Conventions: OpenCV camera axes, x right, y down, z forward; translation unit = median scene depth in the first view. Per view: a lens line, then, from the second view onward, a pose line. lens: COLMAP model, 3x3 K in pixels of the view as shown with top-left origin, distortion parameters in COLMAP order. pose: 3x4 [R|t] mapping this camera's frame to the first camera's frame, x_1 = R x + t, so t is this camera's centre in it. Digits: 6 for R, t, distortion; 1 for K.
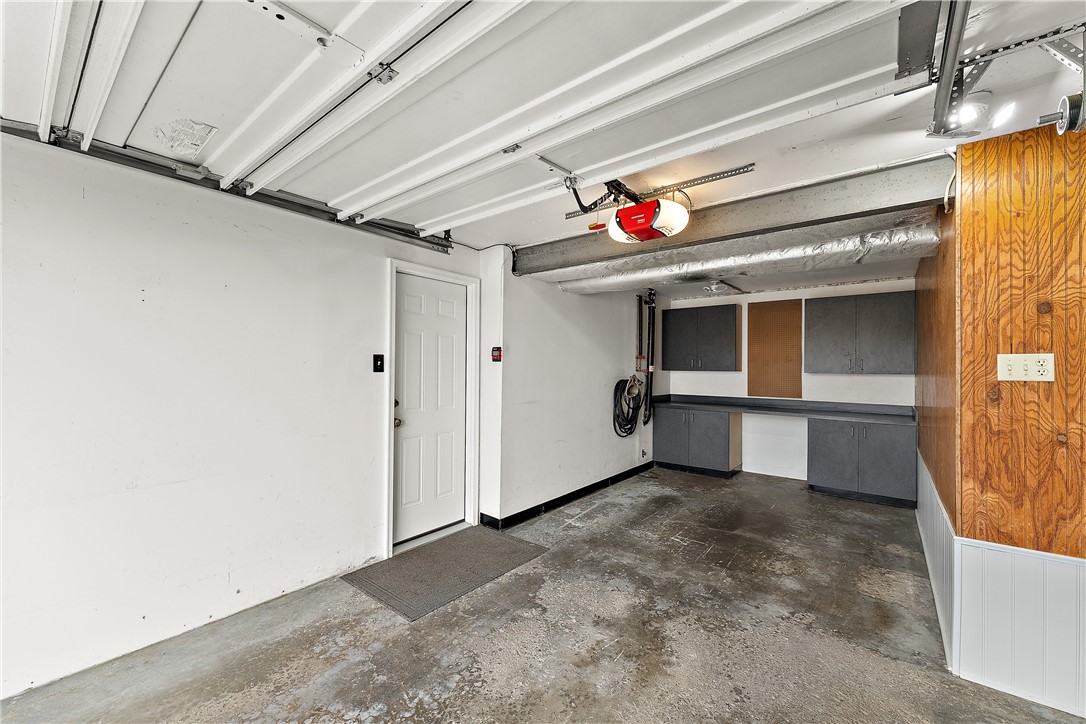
lens RADIAL K [[435.9, 0, 542.4], [0, 435.9, 363.2], [0, 0, 1]] dist [0.003005, -0.000783]
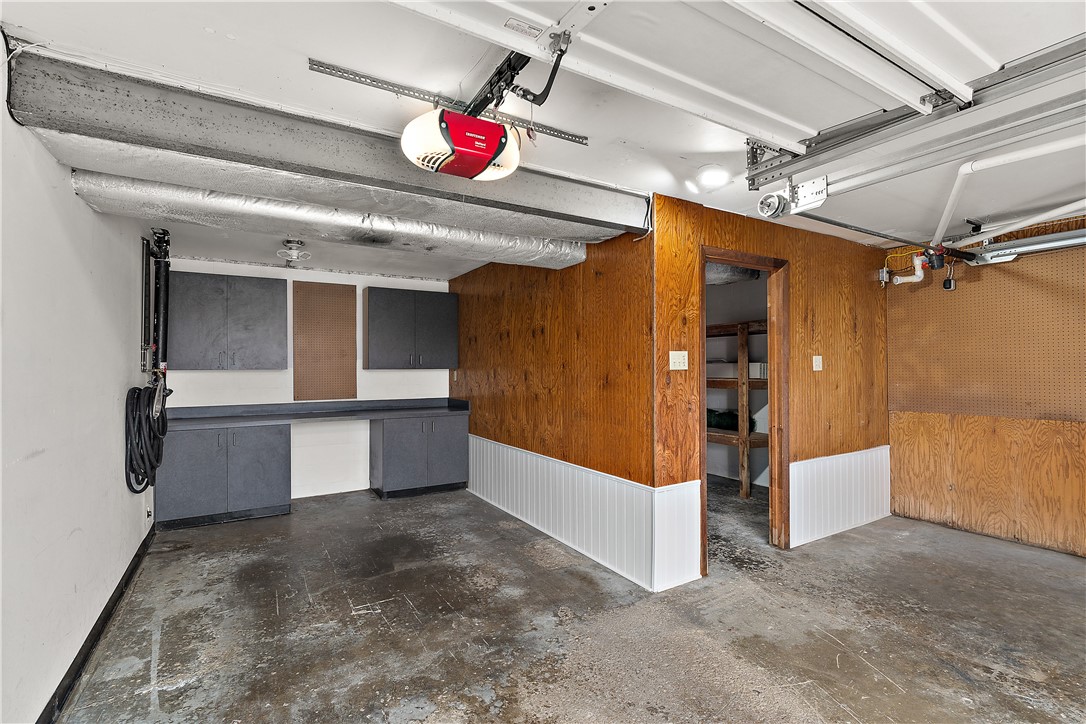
lens RADIAL K [[493.9, 0, 544.4], [0, 493.9, 362.0], [0, 0, 1]] dist [-0.002350, -0.000044]
pose [[0.338735, -0.003118, 0.940877, -0.315856], [-0.000666, 0.999993, 0.003553, 0.004825], [-0.940882, -0.001830, 0.338730, 0.444619]]
